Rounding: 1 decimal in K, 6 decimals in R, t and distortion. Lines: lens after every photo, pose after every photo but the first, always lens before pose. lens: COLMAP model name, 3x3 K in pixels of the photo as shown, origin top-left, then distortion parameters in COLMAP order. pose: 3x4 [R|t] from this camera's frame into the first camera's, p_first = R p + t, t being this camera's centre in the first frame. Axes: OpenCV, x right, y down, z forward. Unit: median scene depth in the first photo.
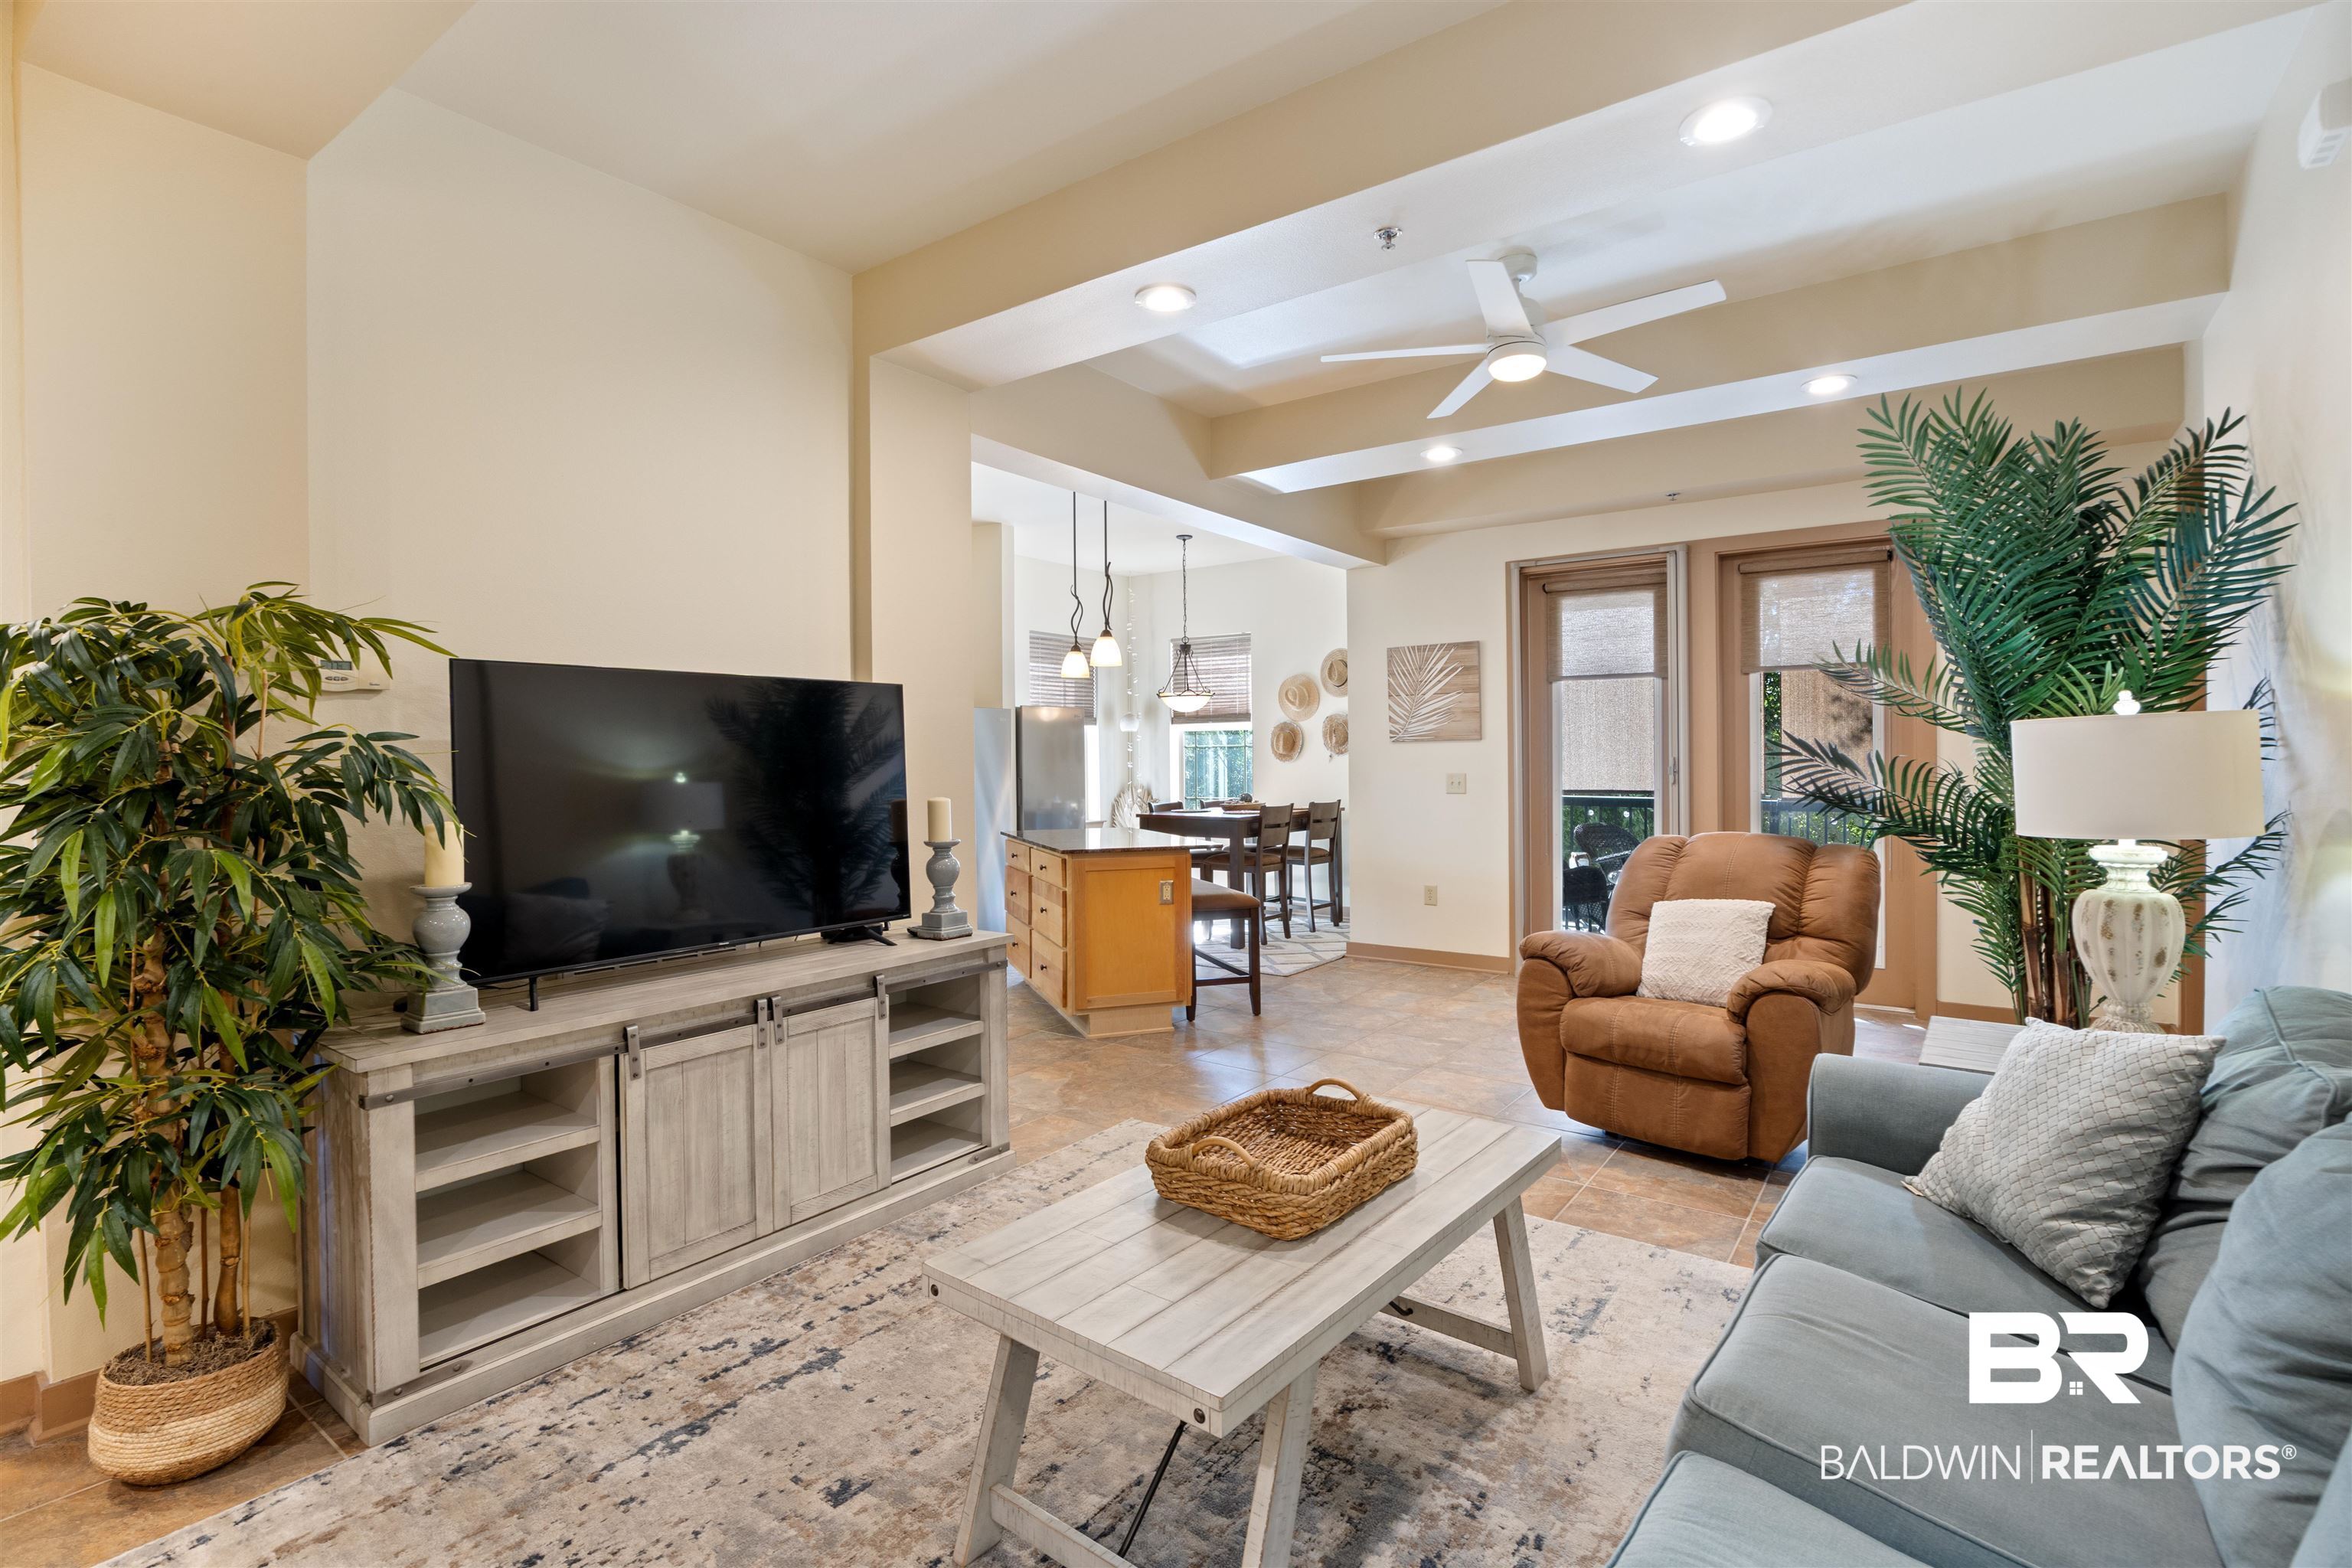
lens RADIAL K [[1095.7, 0, 1181.3], [0, 1095.7, 761.0], [0, 0, 1]] dist [-0.010534, 0.000867]
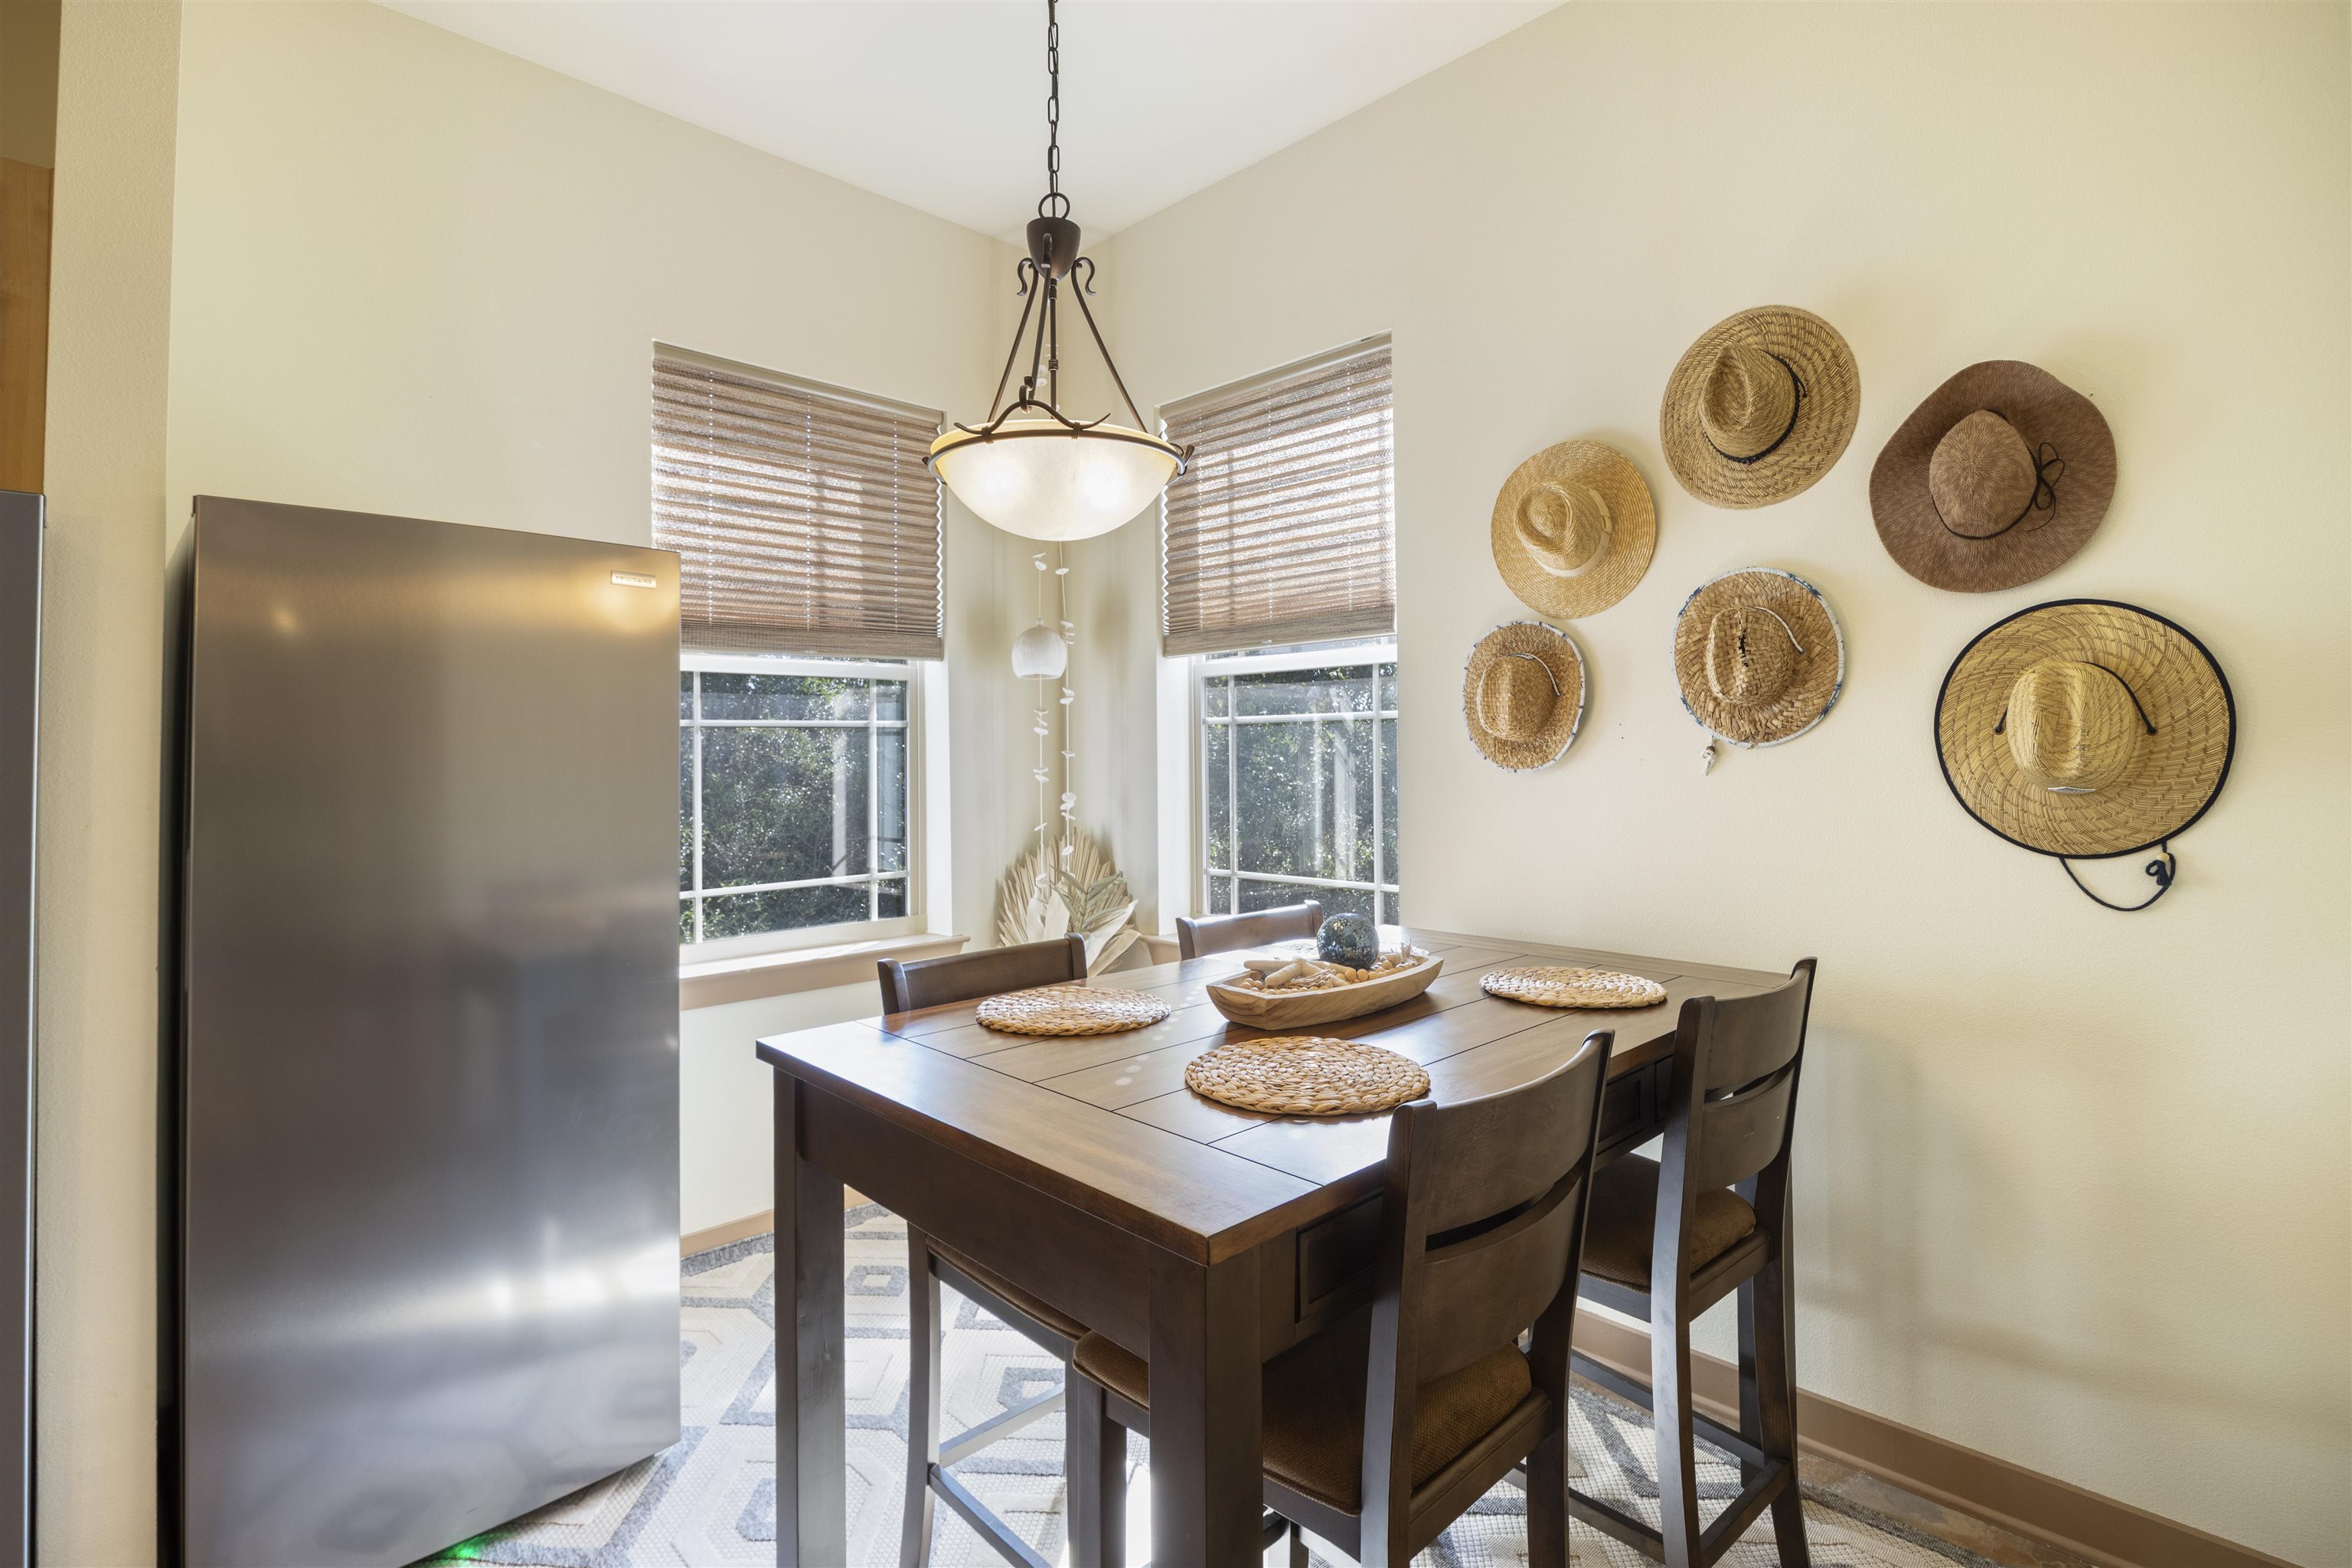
lens RADIAL K [[1115.2, 0, 1175.0], [0, 1115.2, 697.0], [0, 0, 1]] dist [-0.008501, 0.000022]
pose [[0.984780, -0.010426, -0.173494, 0.175933], [0.002427, 0.998927, -0.046254, -0.013656], [0.173790, 0.045129, 0.983748, 2.132891]]
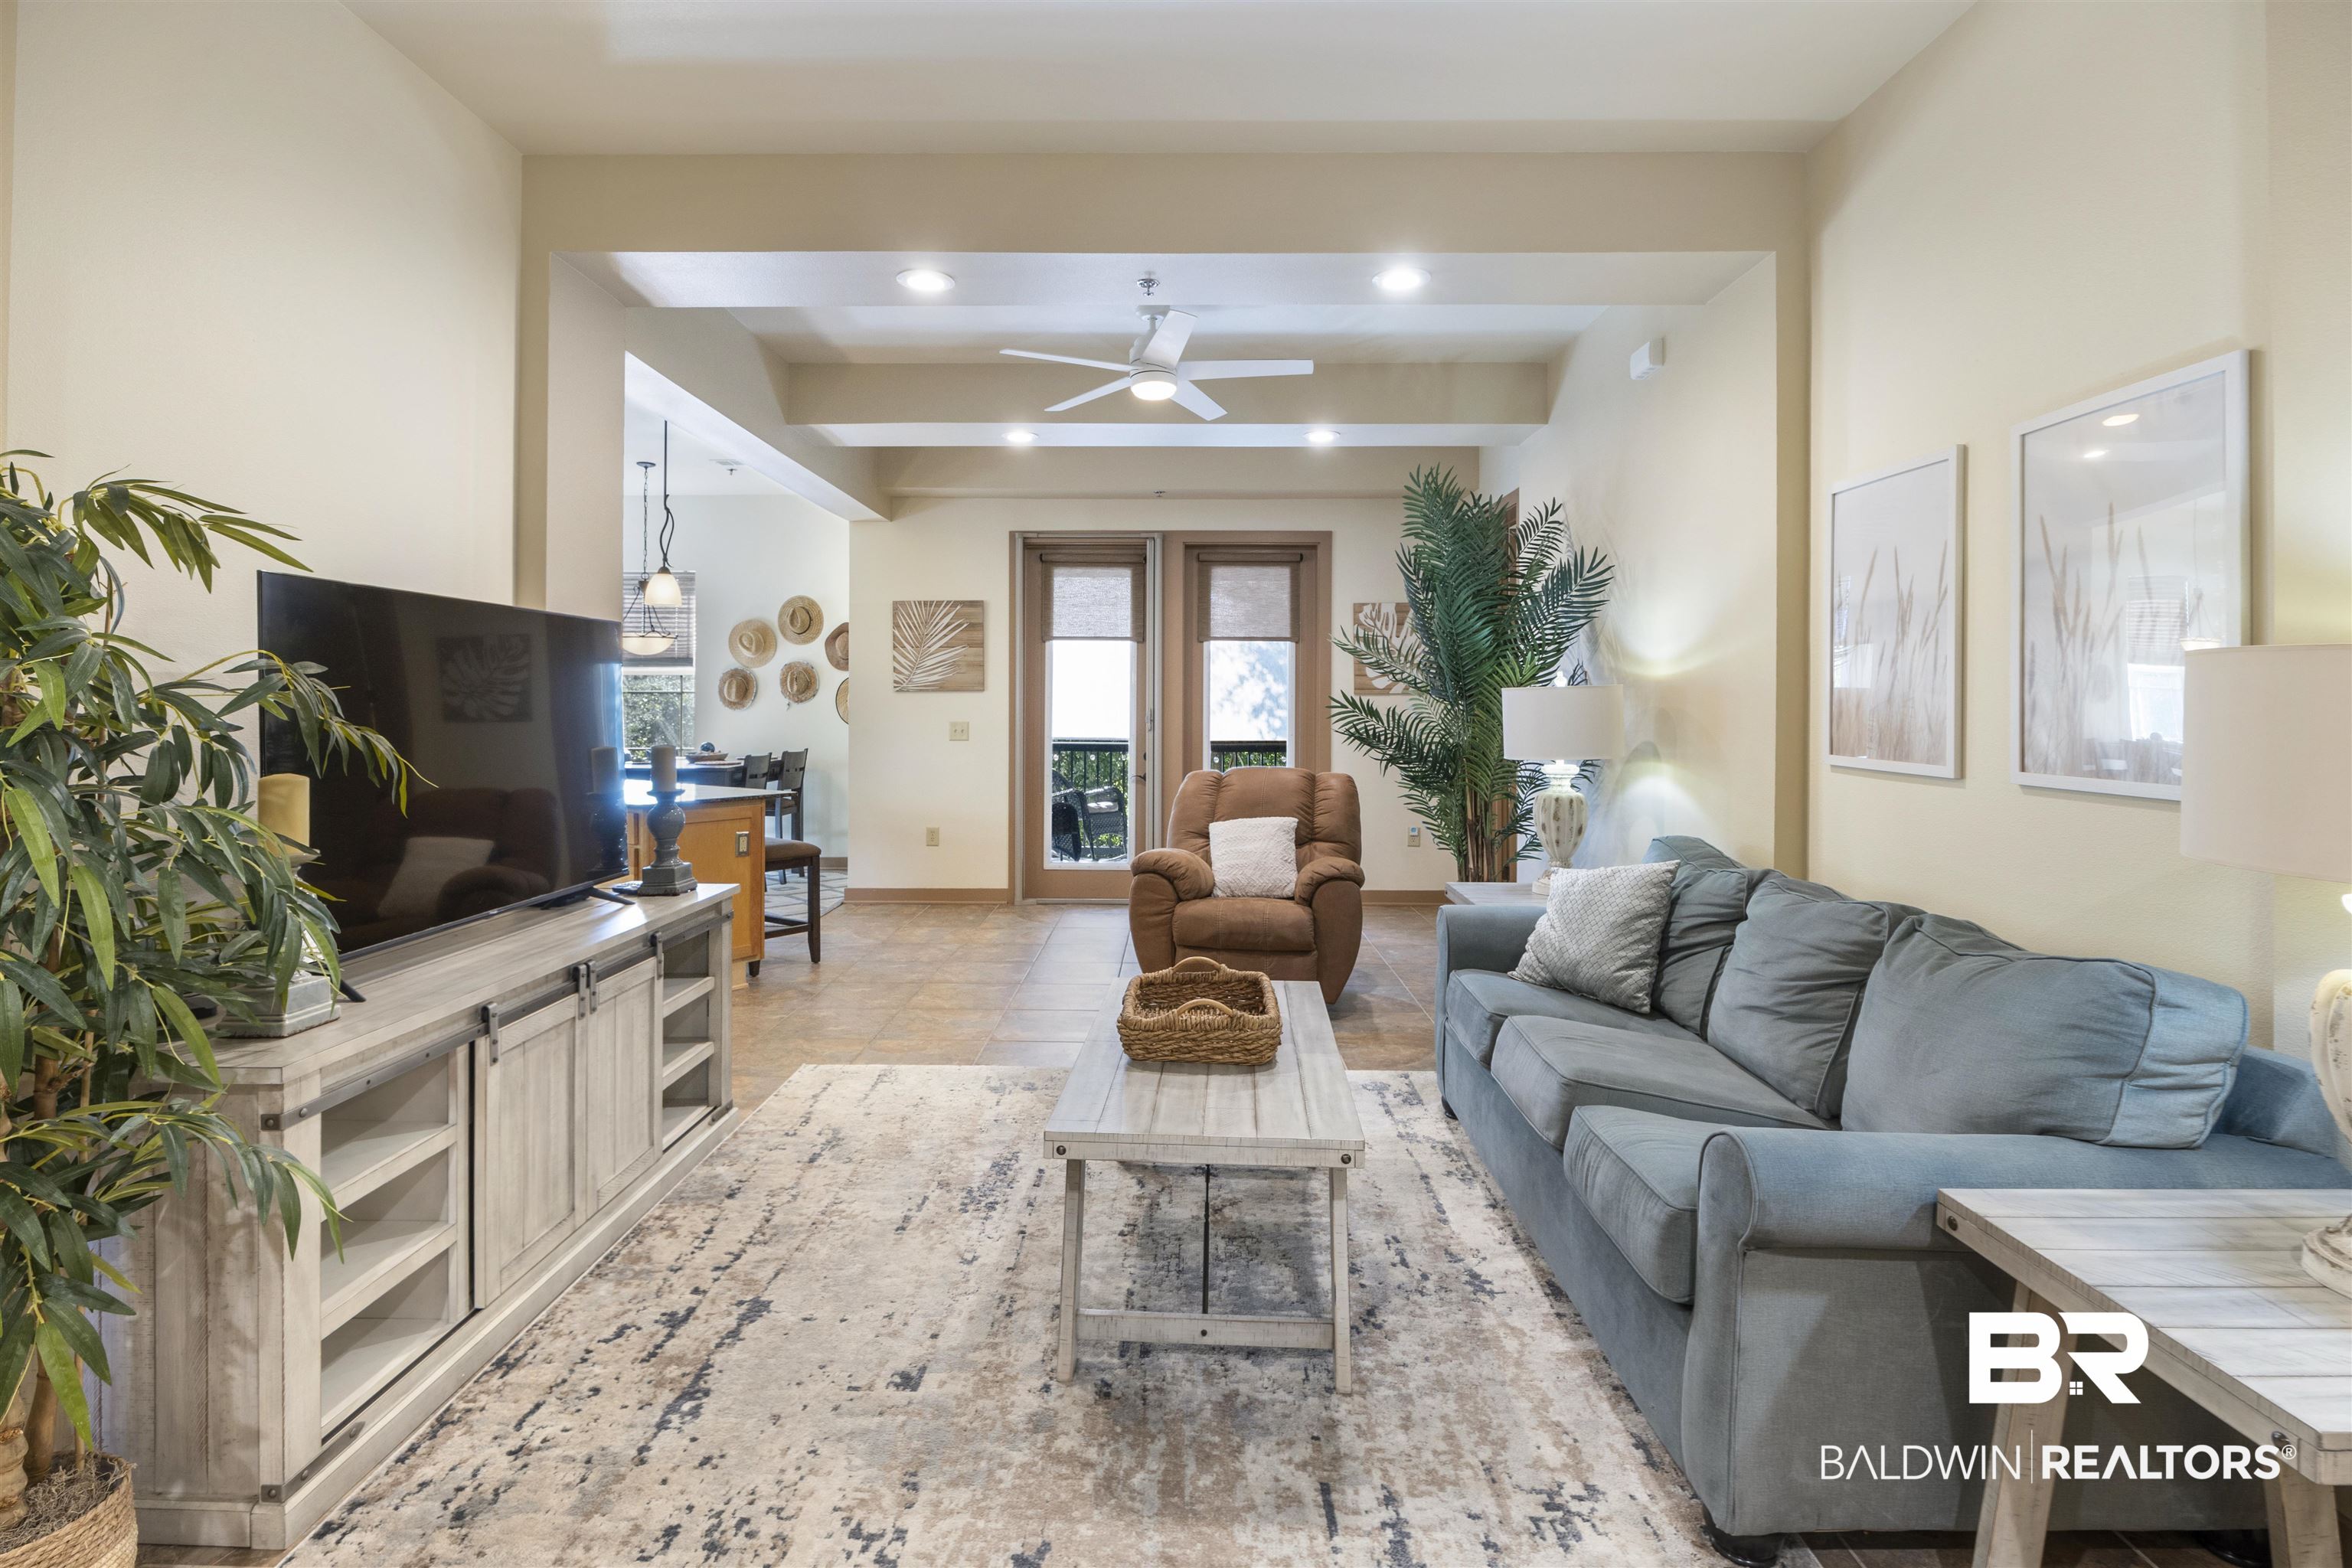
lens RADIAL K [[1115.2, 0, 1175.0], [0, 1115.2, 697.0], [0, 0, 1]] dist [-0.008501, 0.000022]
pose [[0.816429, 0.015196, 0.577246, -0.454846], [-0.007948, 0.999855, -0.015080, 0.003910], [-0.577391, 0.007724, 0.816431, -0.036996]]
